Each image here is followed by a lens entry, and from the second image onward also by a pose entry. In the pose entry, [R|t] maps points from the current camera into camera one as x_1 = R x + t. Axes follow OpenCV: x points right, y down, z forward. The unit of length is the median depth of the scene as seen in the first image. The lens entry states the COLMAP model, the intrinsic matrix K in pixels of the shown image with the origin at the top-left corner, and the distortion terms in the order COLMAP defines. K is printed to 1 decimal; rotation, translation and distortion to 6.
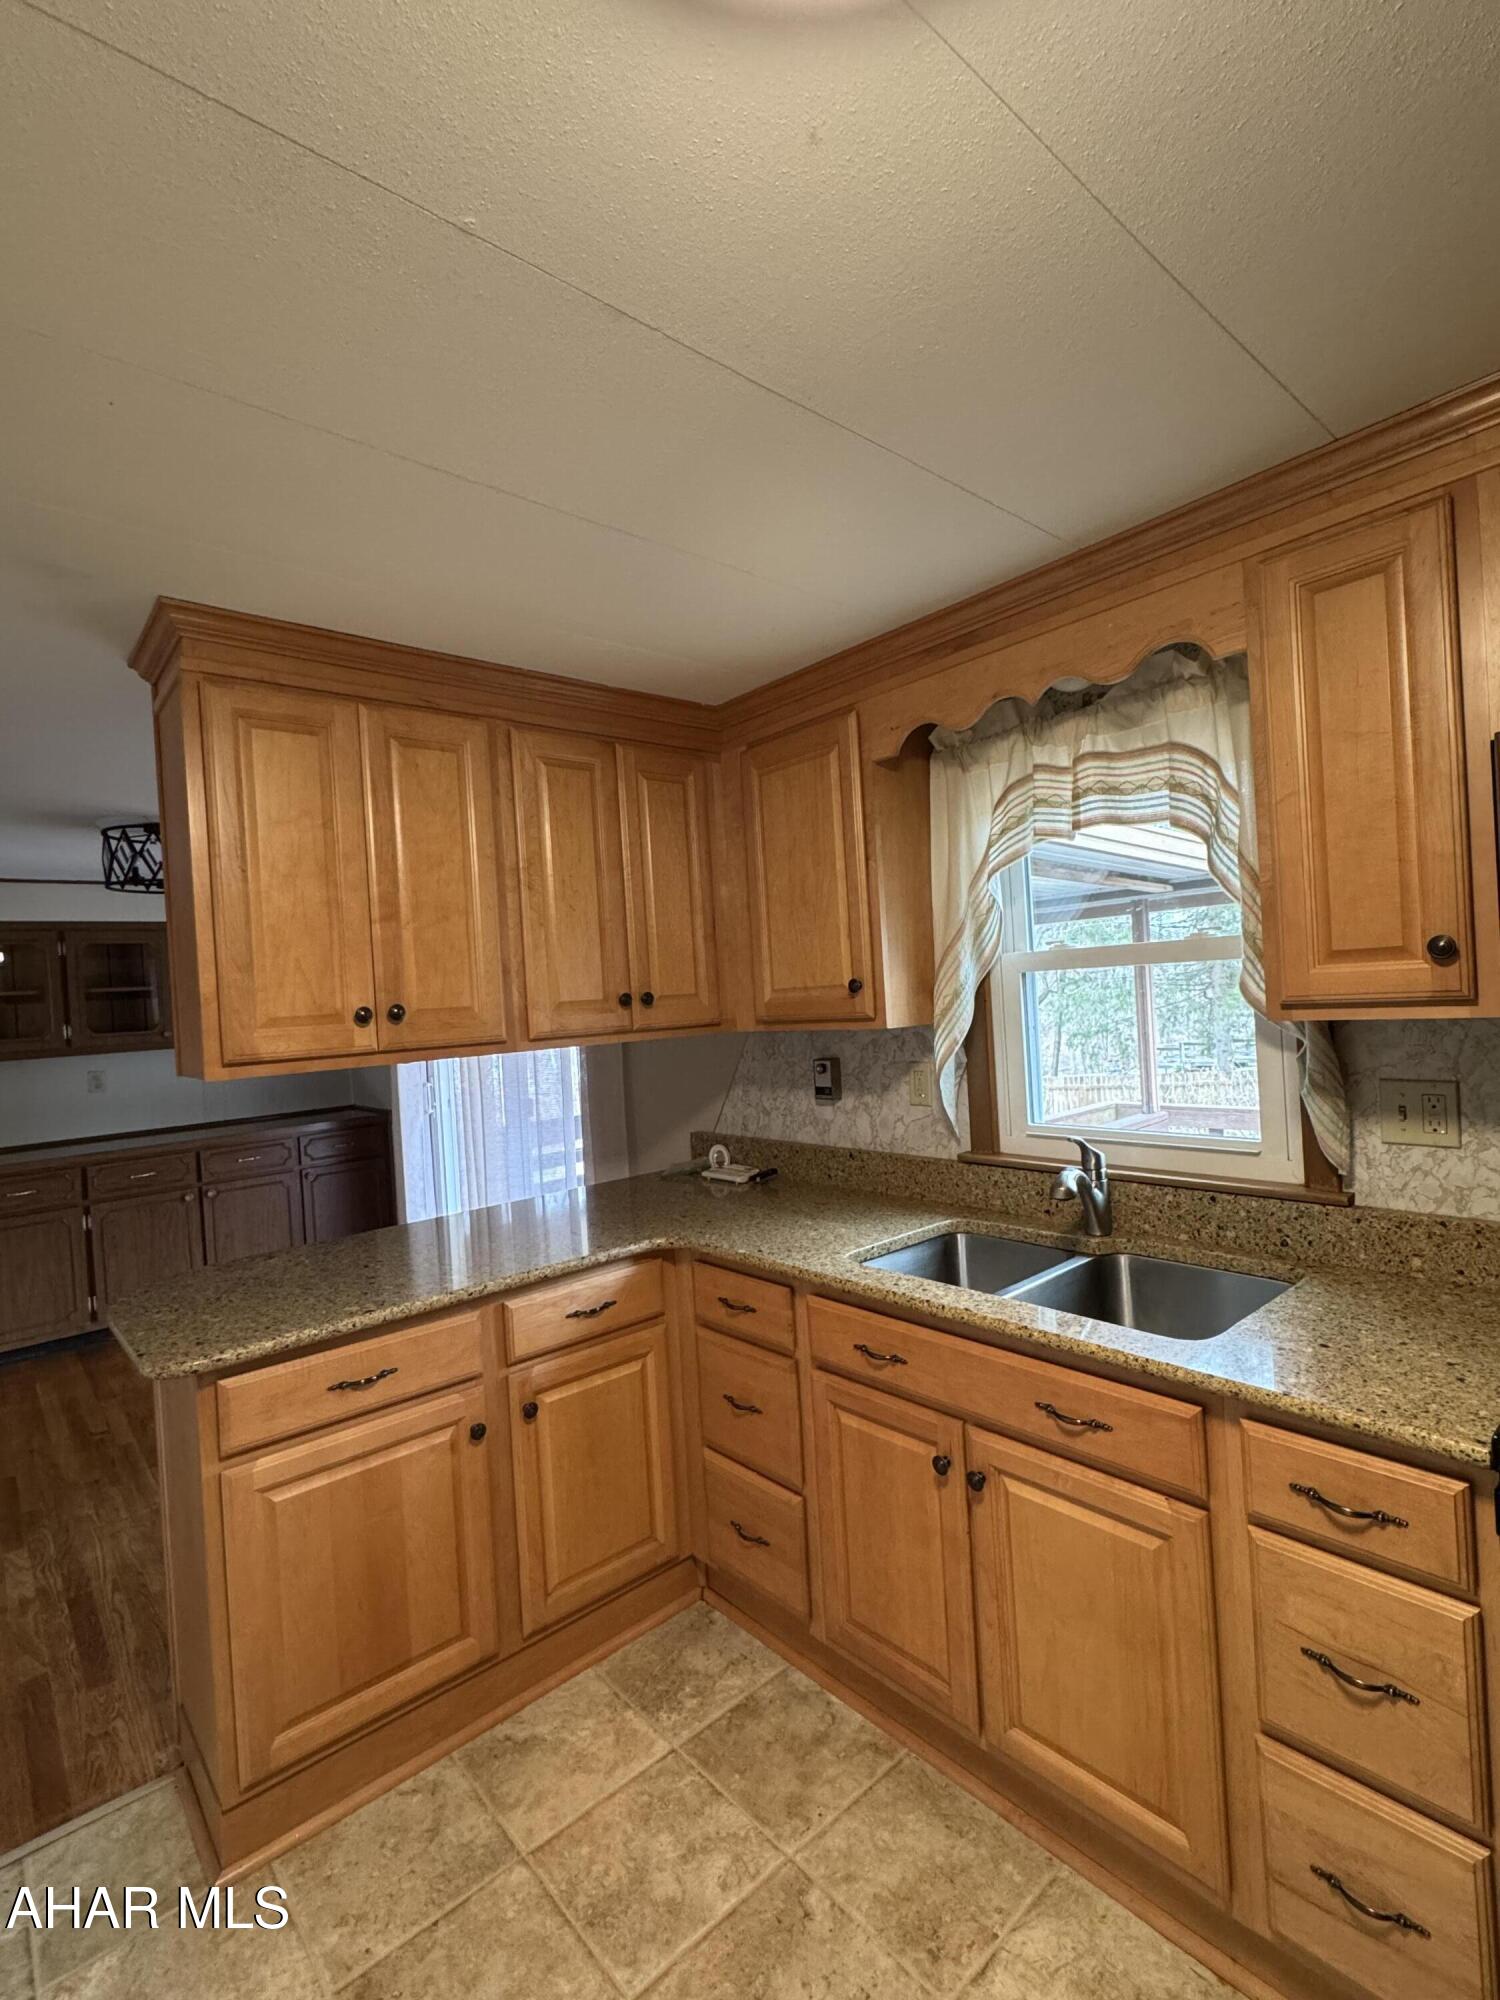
lens RADIAL K [[933.6, 0, 753.2], [0, 933.6, 998.8], [0, 0, 1]] dist [-0.001388, 0.000025]
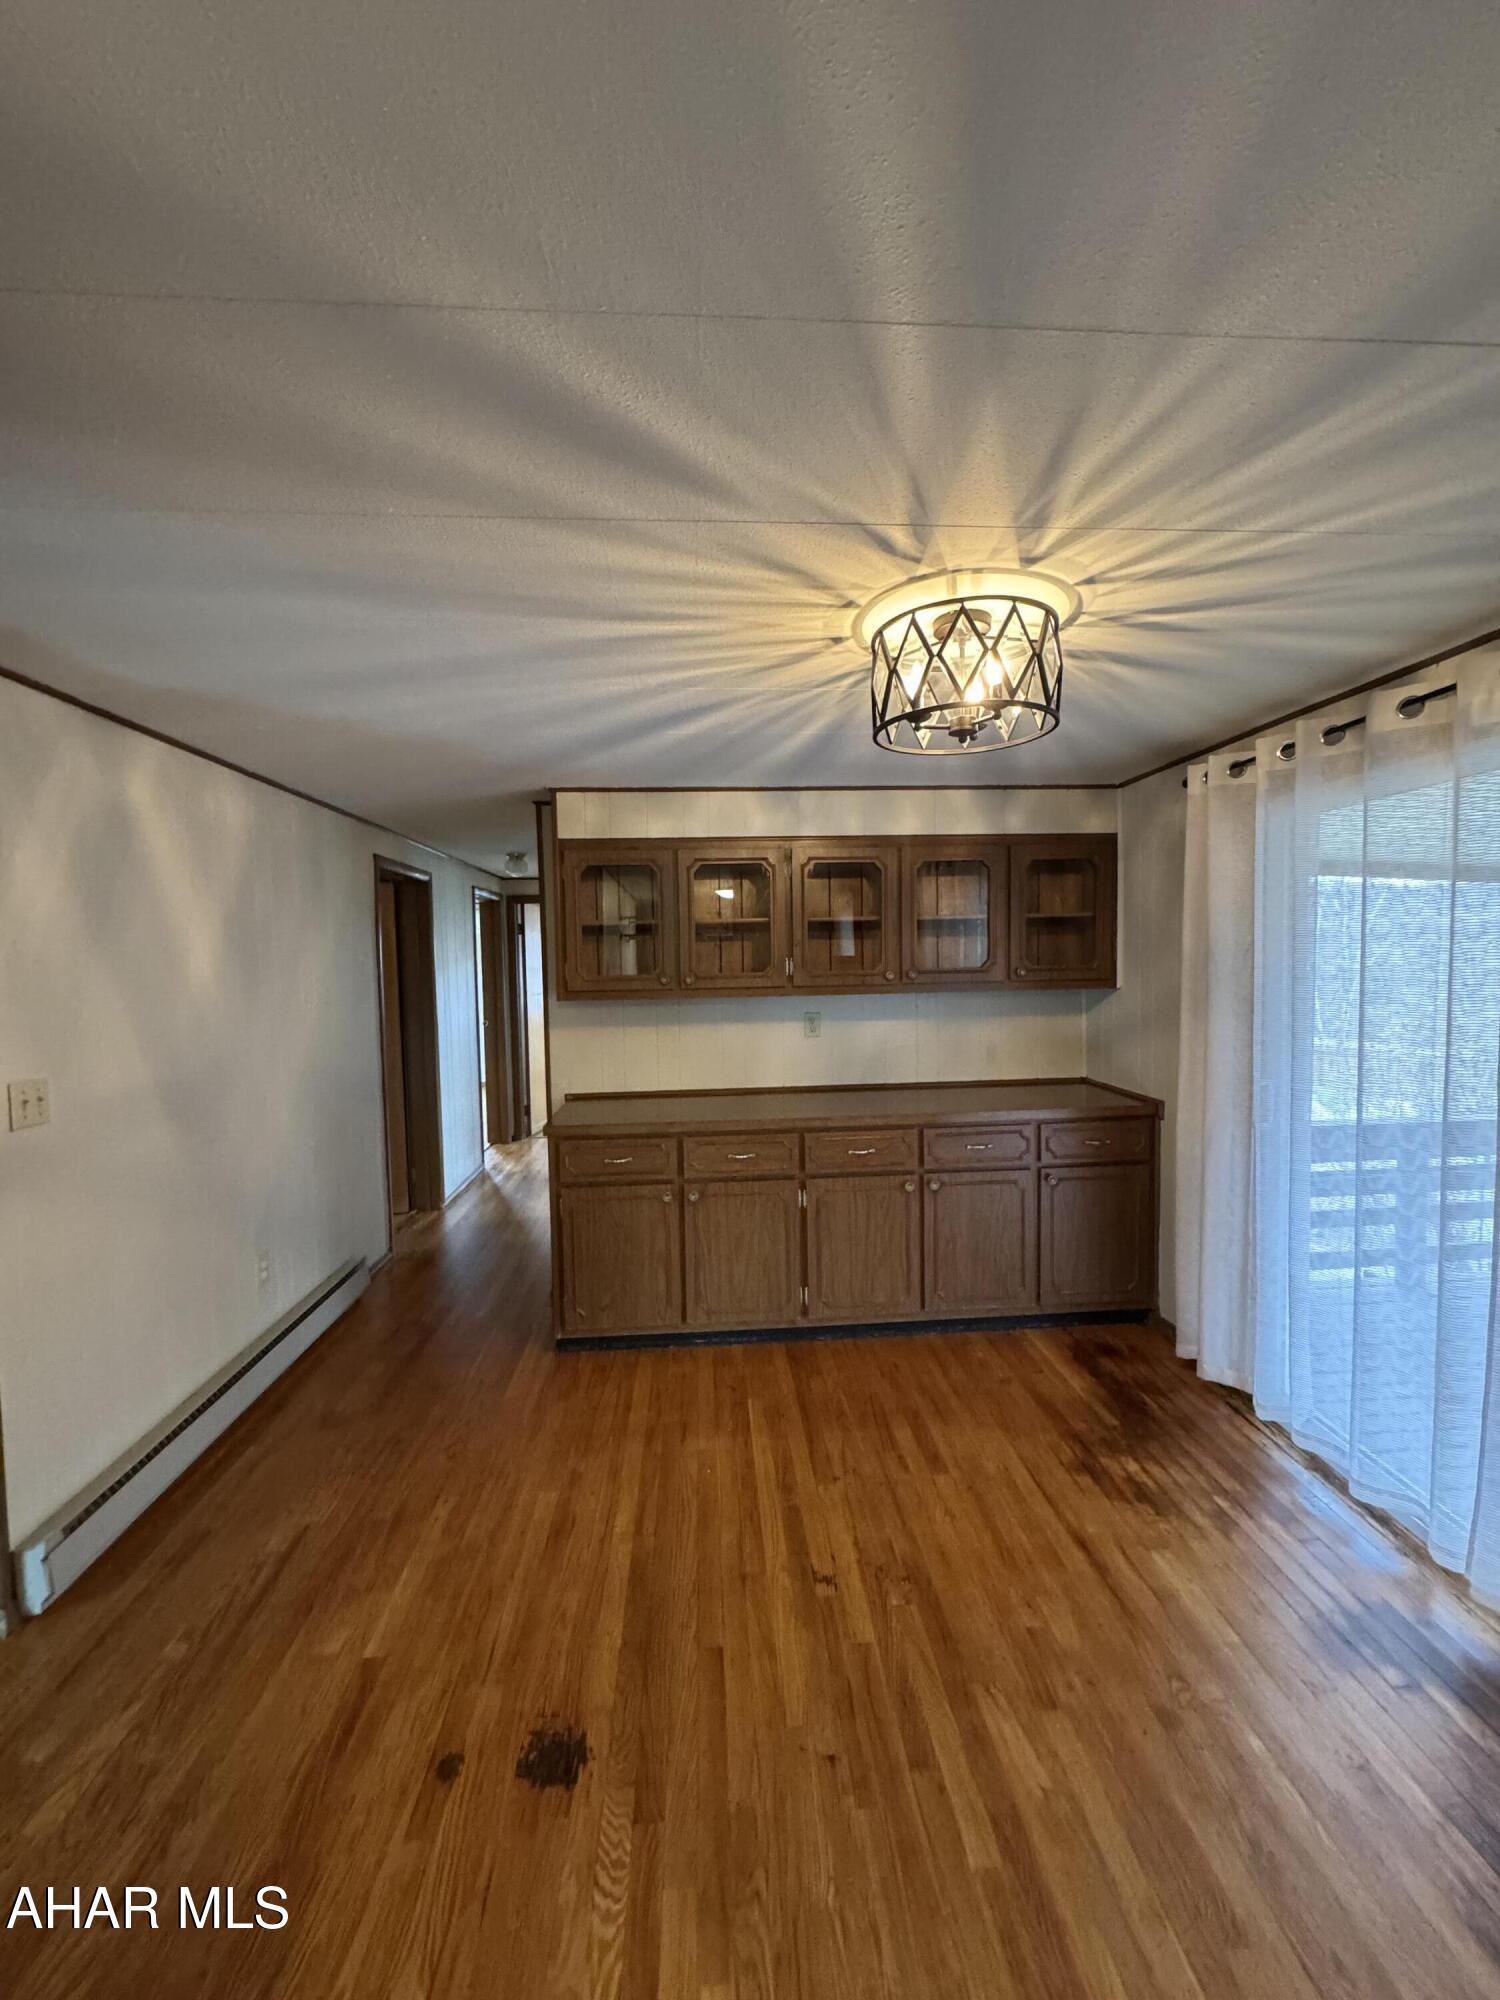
lens RADIAL K [[800.2, 0, 751.1], [0, 800.2, 1000.9], [0, 0, 1]] dist [-0.007038, 0.002769]
pose [[0.793994, 0.077598, -0.602953, -0.337267], [-0.035947, 0.996077, 0.080855, 0.009183], [0.606862, -0.042524, 0.793669, 0.417837]]
